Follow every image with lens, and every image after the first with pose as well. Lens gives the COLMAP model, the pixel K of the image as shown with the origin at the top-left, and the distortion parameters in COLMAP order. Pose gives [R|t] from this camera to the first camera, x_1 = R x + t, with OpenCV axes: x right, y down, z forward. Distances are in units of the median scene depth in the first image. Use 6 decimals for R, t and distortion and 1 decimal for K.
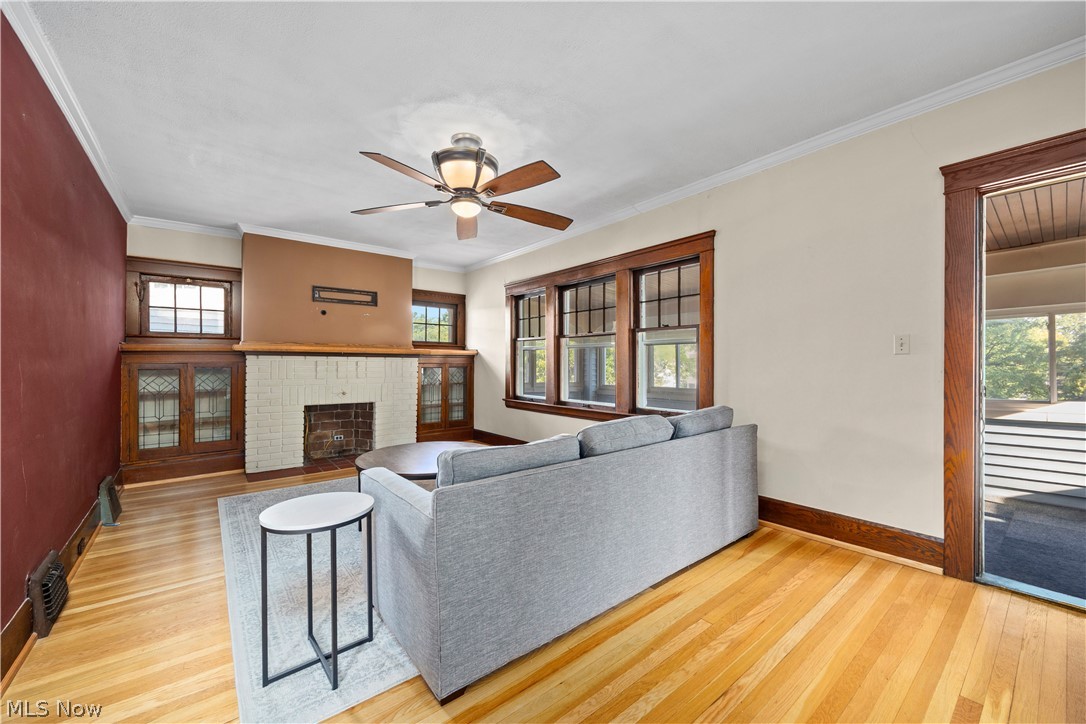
lens RADIAL K [[423.5, 0, 545.4], [0, 423.5, 364.4], [0, 0, 1]] dist [-0.000171, -0.000017]
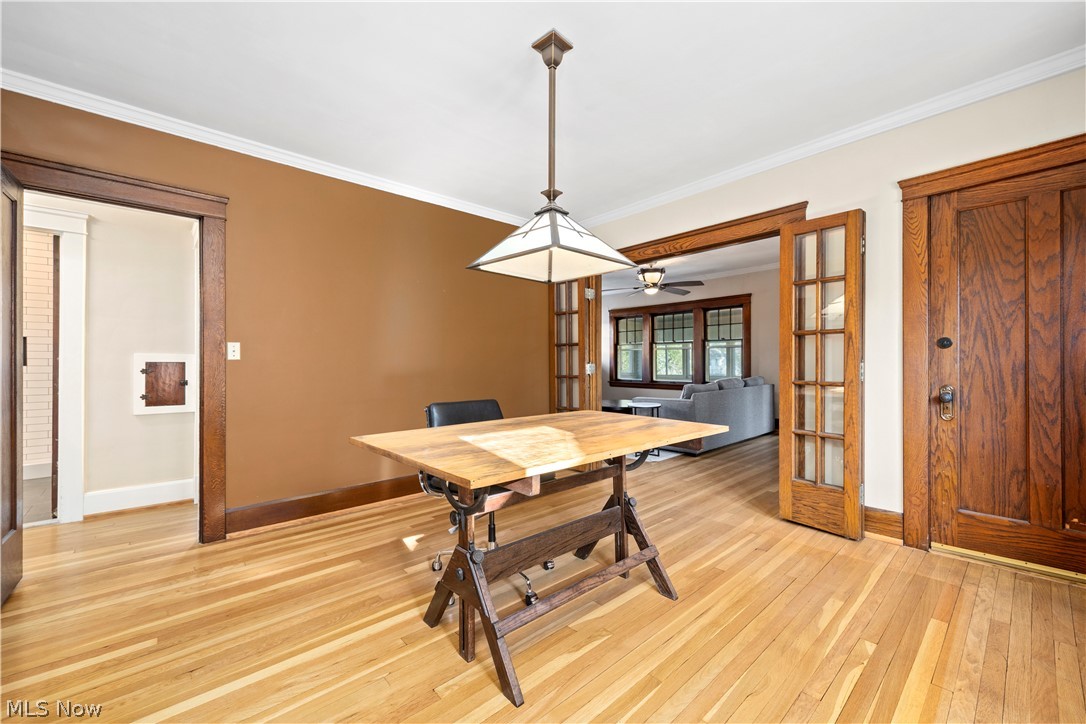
lens RADIAL K [[423.5, 0, 540.7], [0, 423.5, 361.4], [0, 0, 1]] dist [-0.000171, -0.000017]
pose [[0.999138, -0.009282, 0.040451, -0.489122], [0.009212, 0.999956, 0.001926, 0.001418], [-0.040467, -0.001551, 0.999180, -0.699662]]
